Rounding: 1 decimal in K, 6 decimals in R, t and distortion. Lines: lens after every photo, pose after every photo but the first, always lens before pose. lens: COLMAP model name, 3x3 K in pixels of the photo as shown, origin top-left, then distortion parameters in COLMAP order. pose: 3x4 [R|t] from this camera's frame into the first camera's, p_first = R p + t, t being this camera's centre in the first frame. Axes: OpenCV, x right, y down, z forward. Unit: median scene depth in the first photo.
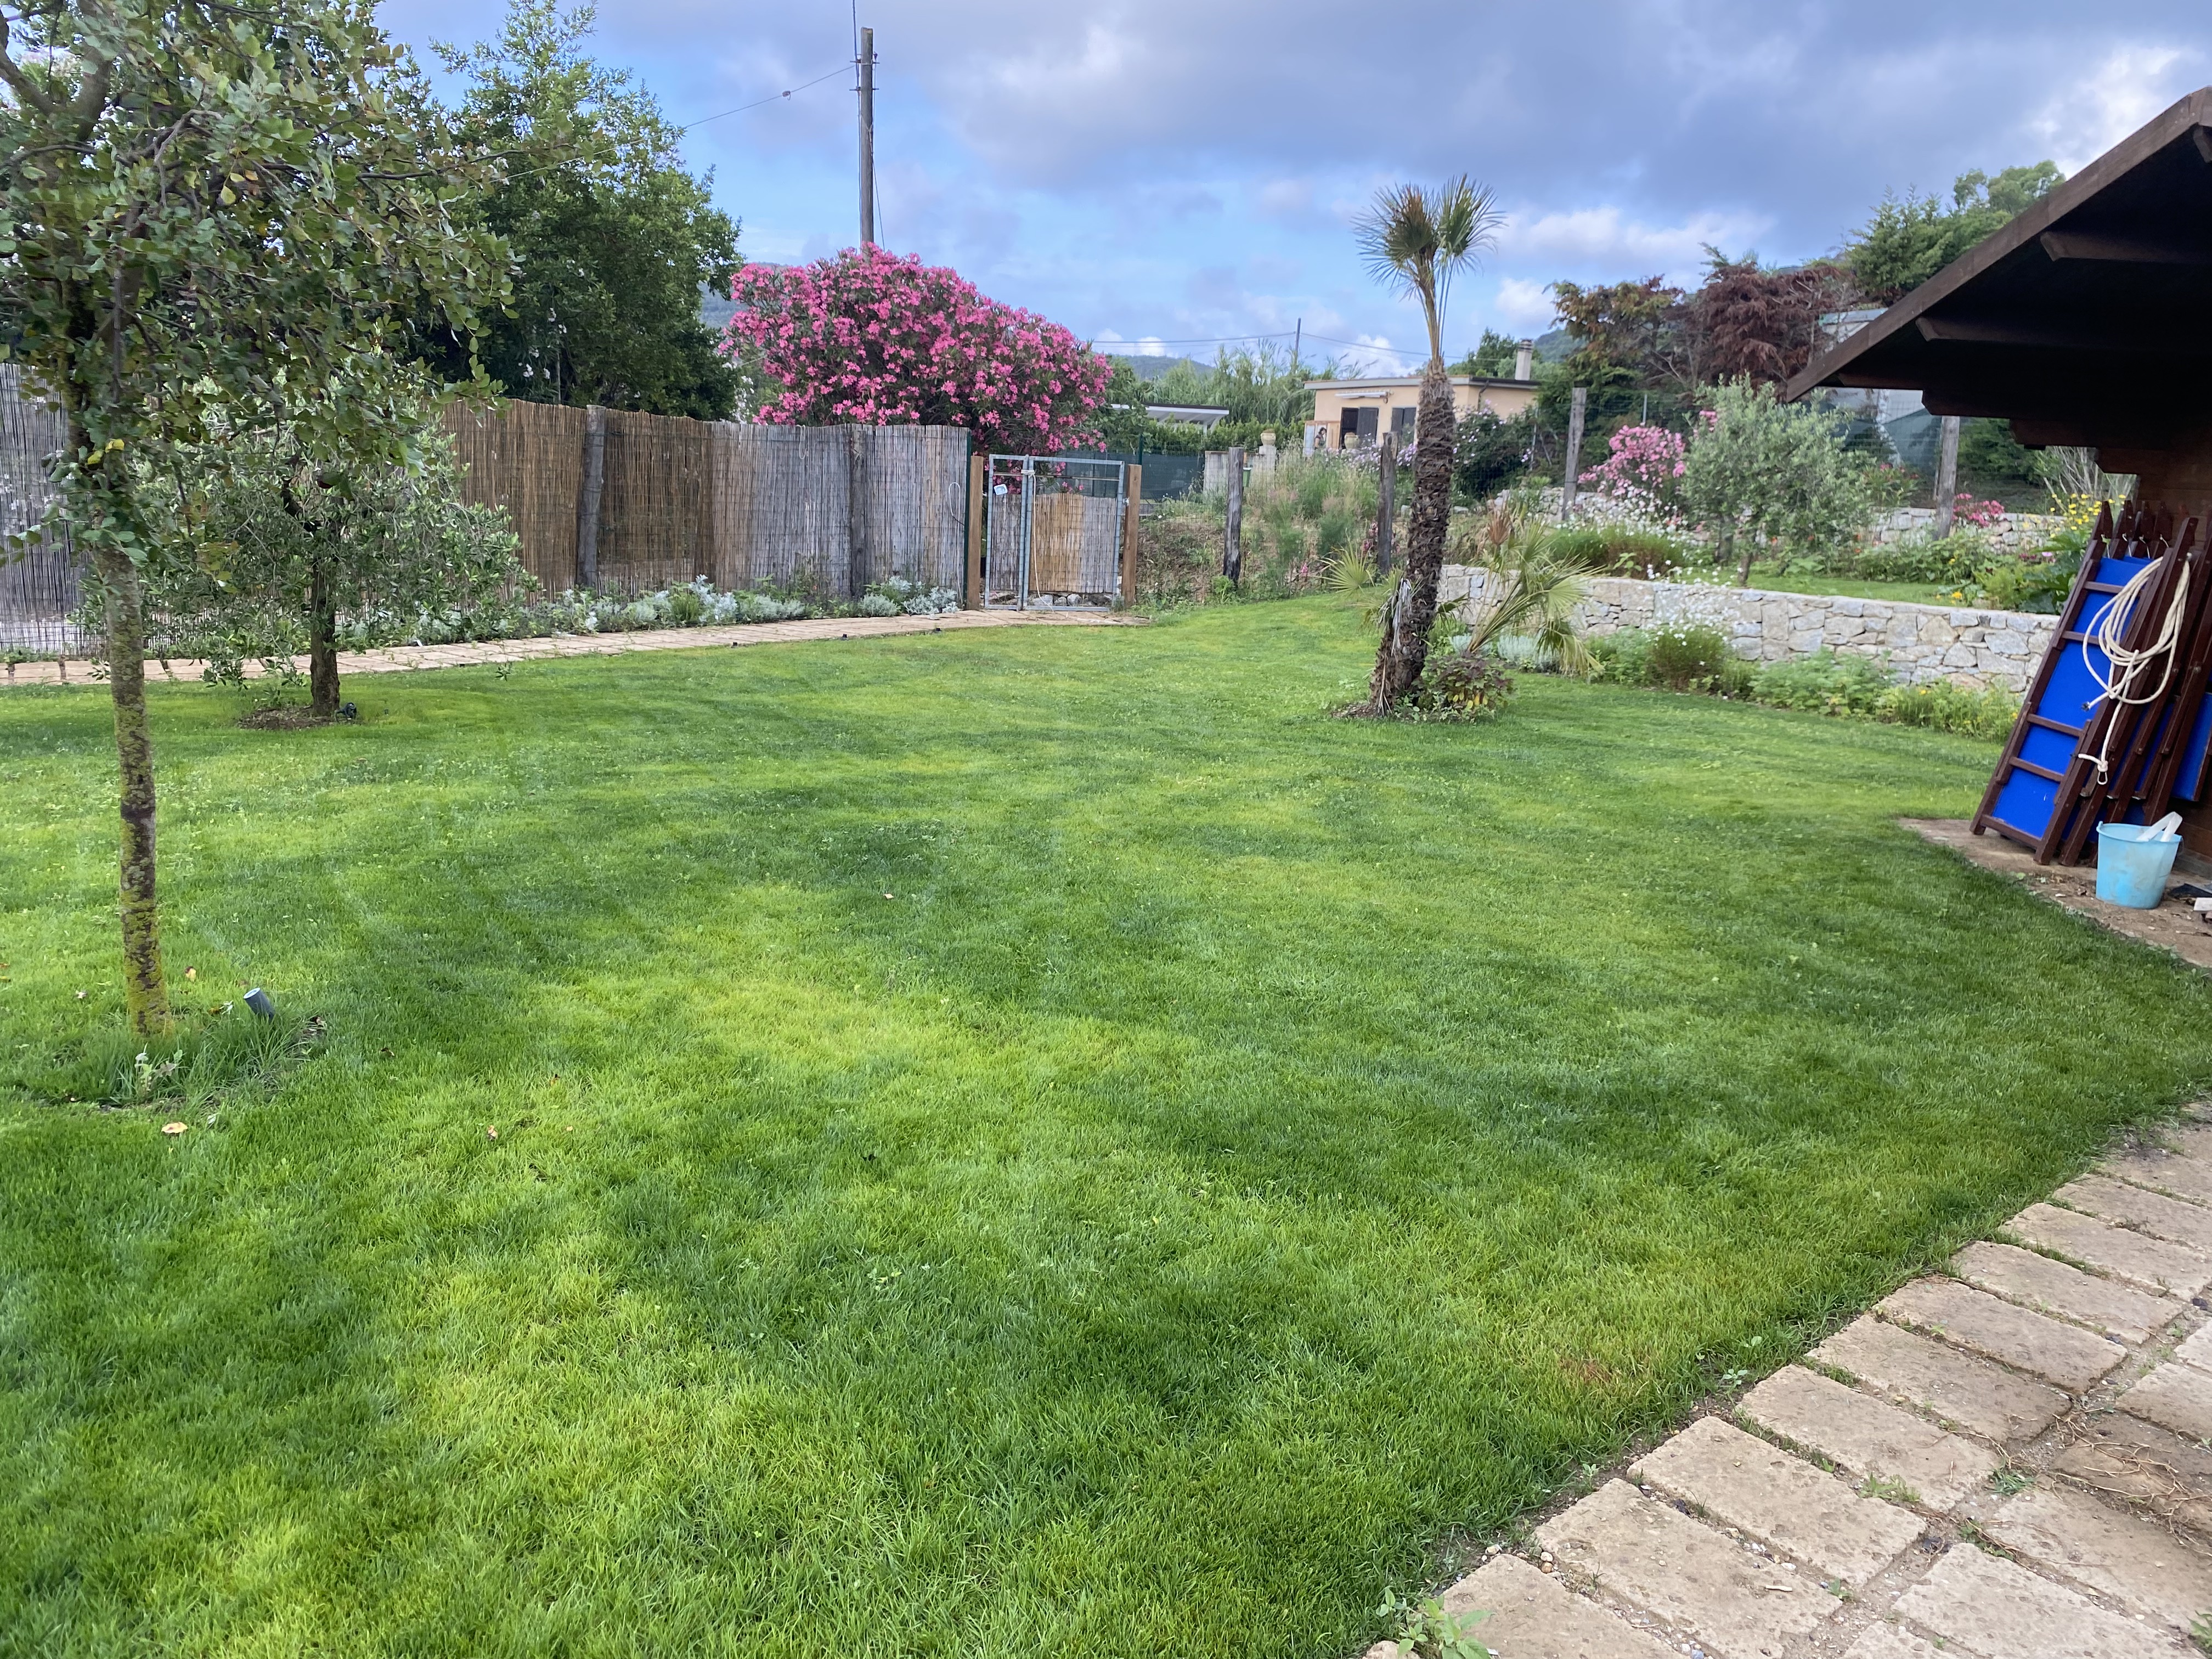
lens RADIAL K [[1684.4, 0, 1054.8], [0, 1684.4, 831.4], [0, 0, 1]] dist [-0.009018, -0.002793]
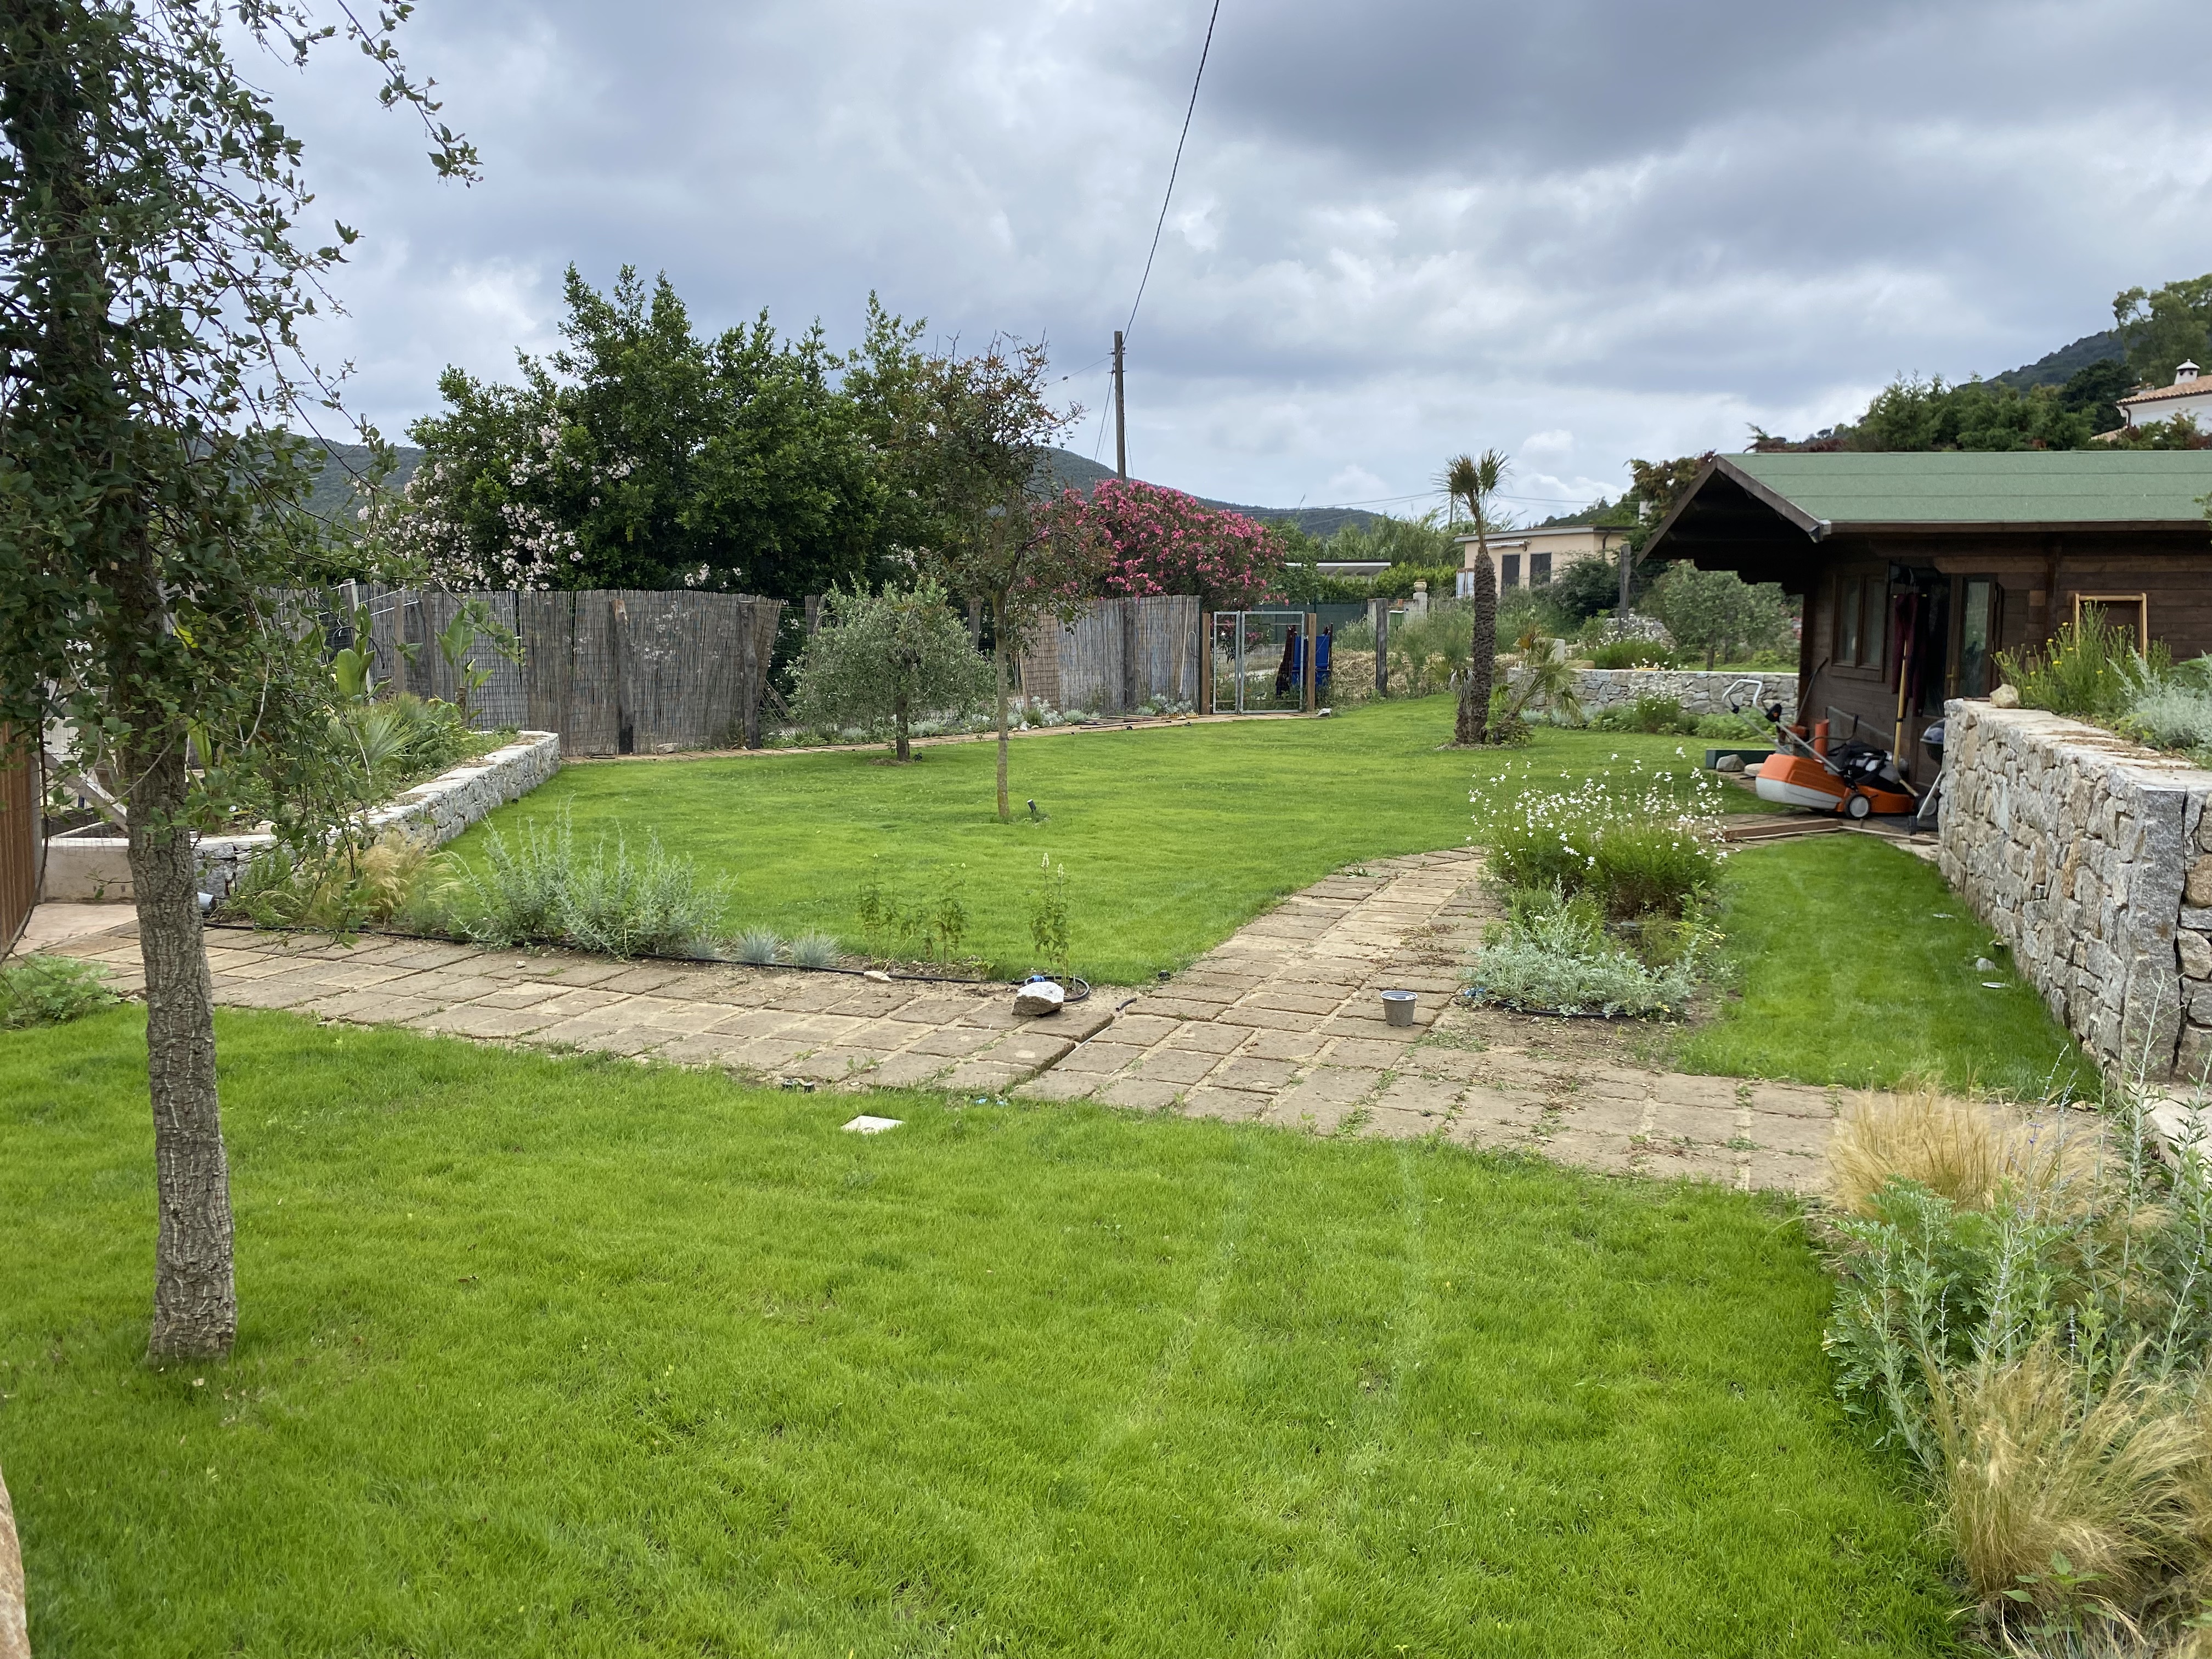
lens RADIAL K [[1678.2, 0, 1104.7], [0, 1678.2, 829.2], [0, 0, 1]] dist [0.004201, 0.001396]
pose [[0.996266, -0.036712, -0.078144, -0.025137], [0.029475, 0.995339, -0.091824, 0.100145], [0.081151, 0.089178, 0.992704, -0.456884]]
